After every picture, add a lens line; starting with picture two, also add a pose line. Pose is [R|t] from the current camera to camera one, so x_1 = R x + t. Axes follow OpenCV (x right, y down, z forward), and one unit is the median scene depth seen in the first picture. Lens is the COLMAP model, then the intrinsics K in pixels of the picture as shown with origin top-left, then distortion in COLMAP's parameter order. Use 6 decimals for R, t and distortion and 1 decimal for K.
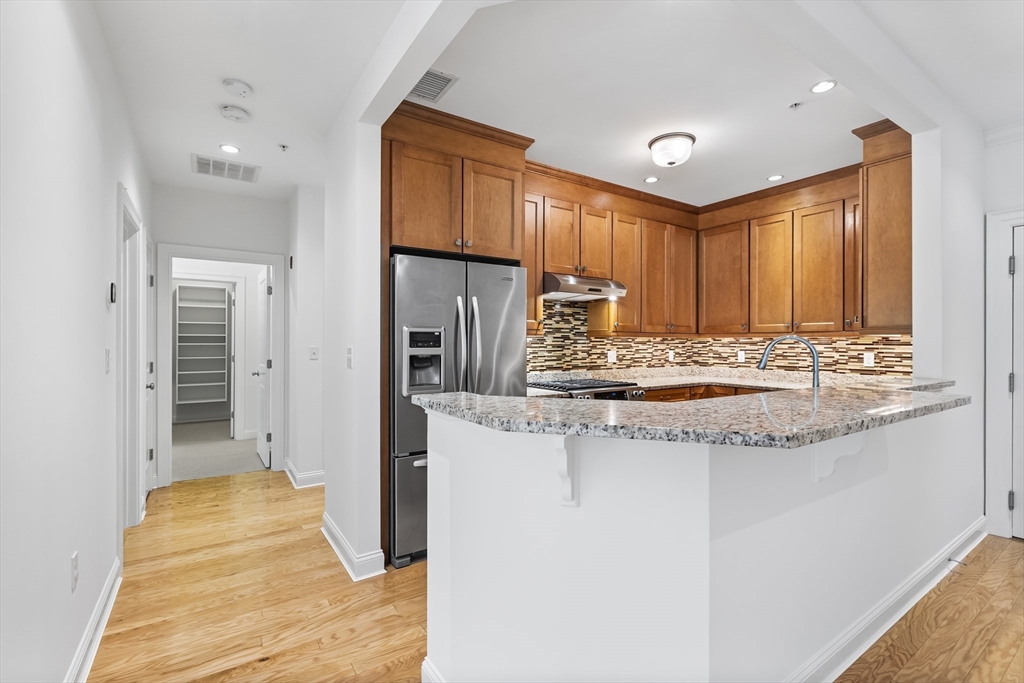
lens RADIAL K [[455.3, 0, 509.7], [0, 455.3, 338.1], [0, 0, 1]] dist [-0.000522, 0.000045]
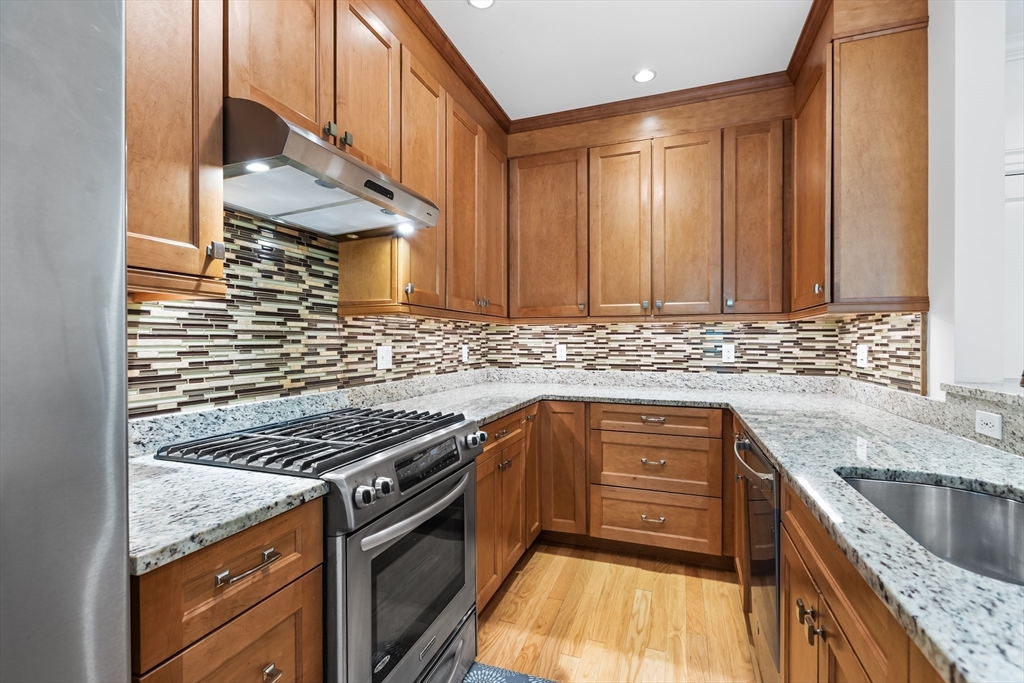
lens RADIAL K [[453.7, 0, 509.9], [0, 453.7, 341.1], [0, 0, 1]] dist [0.000988, 0.000136]
pose [[0.807267, -0.004042, 0.590173, 0.039977], [-0.002337, 0.999947, 0.010044, 0.017828], [-0.590182, -0.009488, 0.807215, 0.532079]]
